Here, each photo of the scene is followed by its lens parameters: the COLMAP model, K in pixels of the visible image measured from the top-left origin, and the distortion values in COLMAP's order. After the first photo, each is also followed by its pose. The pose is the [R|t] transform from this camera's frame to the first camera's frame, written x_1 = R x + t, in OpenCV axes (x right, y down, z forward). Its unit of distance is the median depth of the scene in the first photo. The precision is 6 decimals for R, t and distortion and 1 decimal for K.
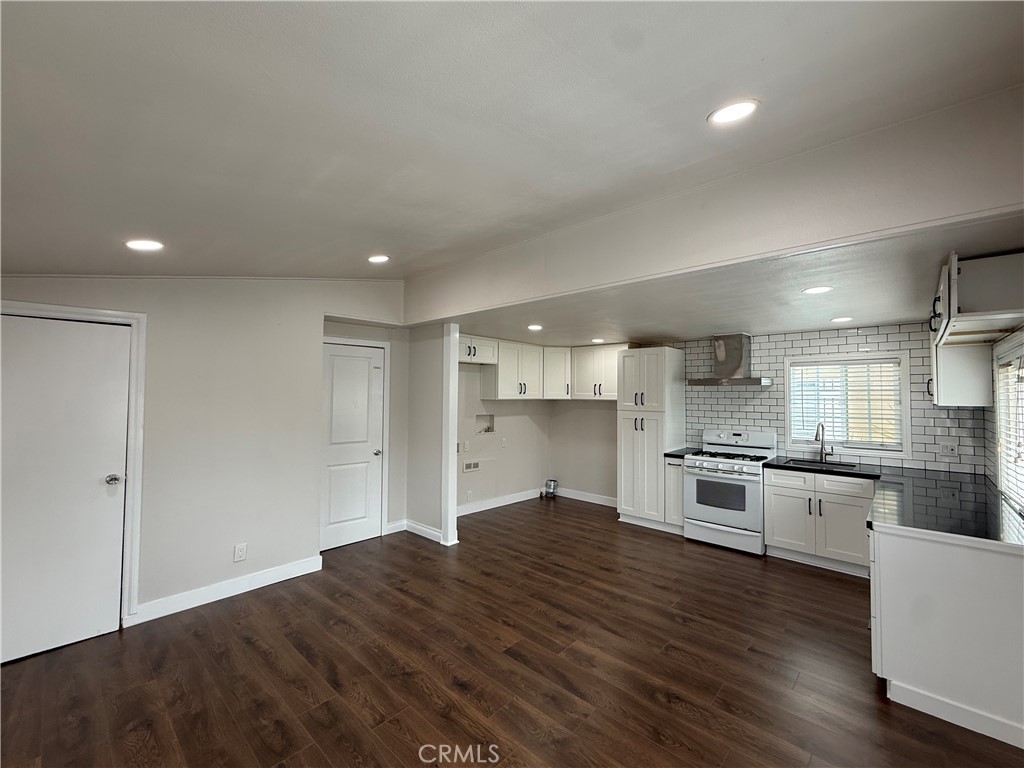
lens RADIAL K [[426.0, 0, 514.5], [0, 426.0, 382.7], [0, 0, 1]] dist [-0.003178, 0.000127]
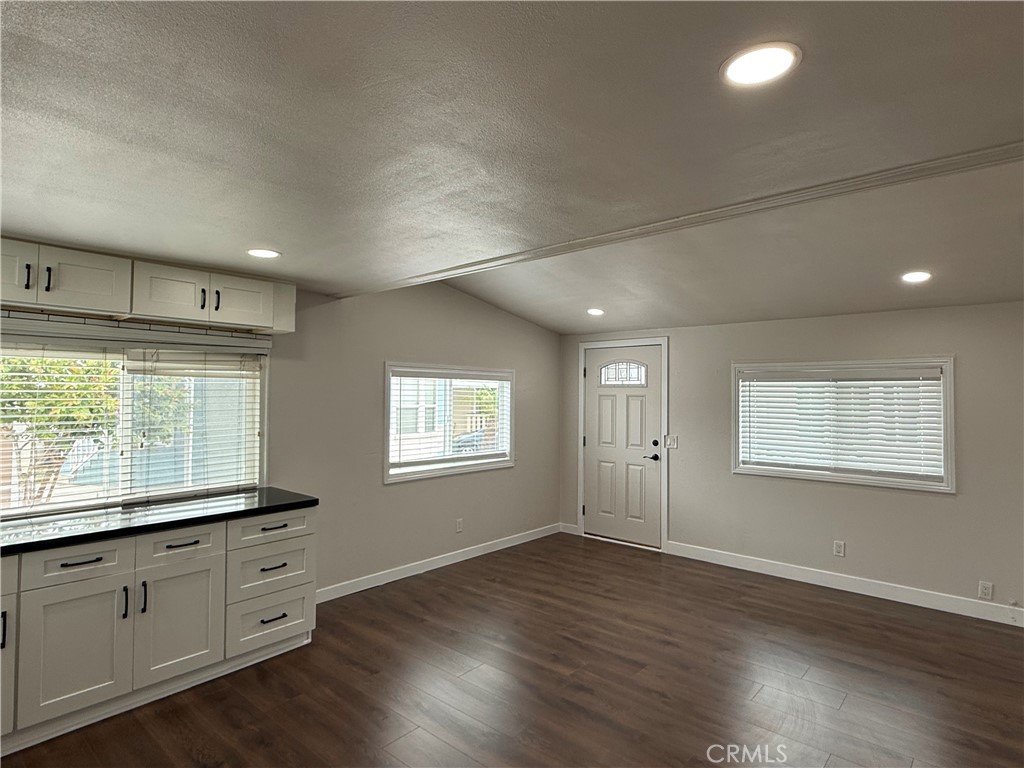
lens RADIAL K [[555.9, 0, 511.6], [0, 555.9, 382.2], [0, 0, 1]] dist [0.000632, -0.001071]
pose [[-0.999513, -0.012783, -0.028457, 0.178665], [-0.011253, 0.998515, -0.053297, 0.042316], [0.029096, -0.052951, -0.998173, 1.271119]]
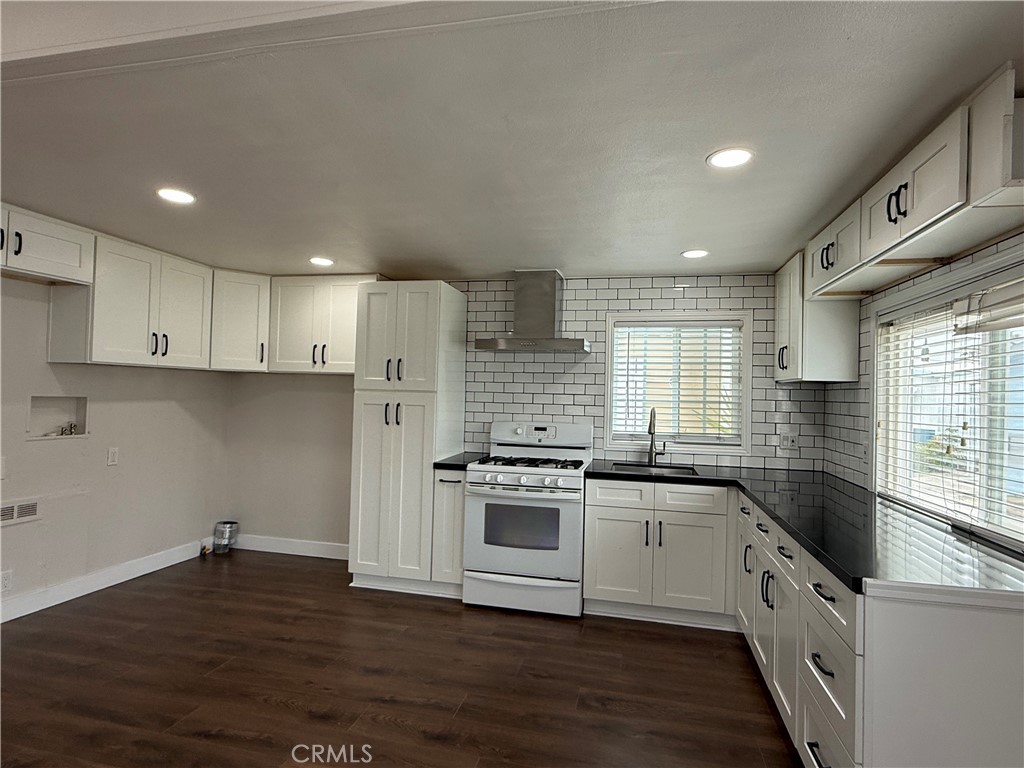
lens RADIAL K [[555.9, 0, 511.6], [0, 555.9, 382.2], [0, 0, 1]] dist [0.000632, -0.001071]
pose [[0.867552, 0.025318, 0.496701, 0.068970], [-0.033585, 0.999406, 0.007718, 0.049992], [-0.496211, -0.023378, 0.867887, 0.315180]]
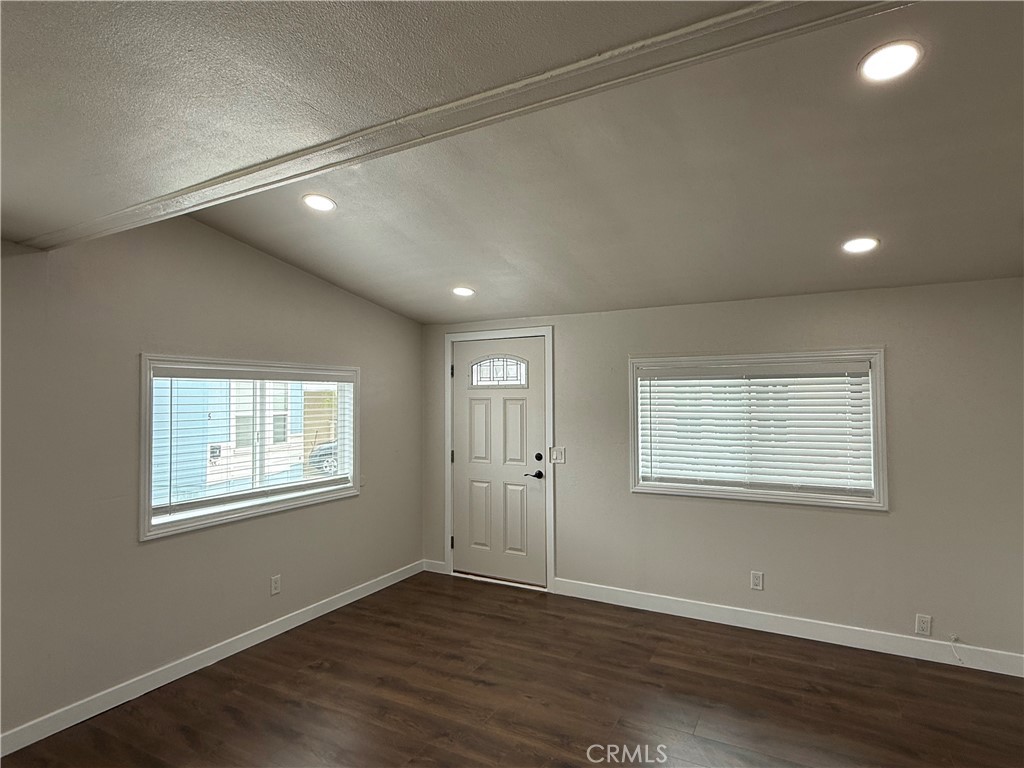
lens RADIAL K [[555.9, 0, 511.6], [0, 555.9, 382.2], [0, 0, 1]] dist [0.000632, -0.001071]
pose [[-0.969439, -0.004373, -0.245294, 0.115665], [0.010146, 0.998271, -0.057892, 0.030578], [0.245123, -0.058612, -0.967719, 1.003190]]
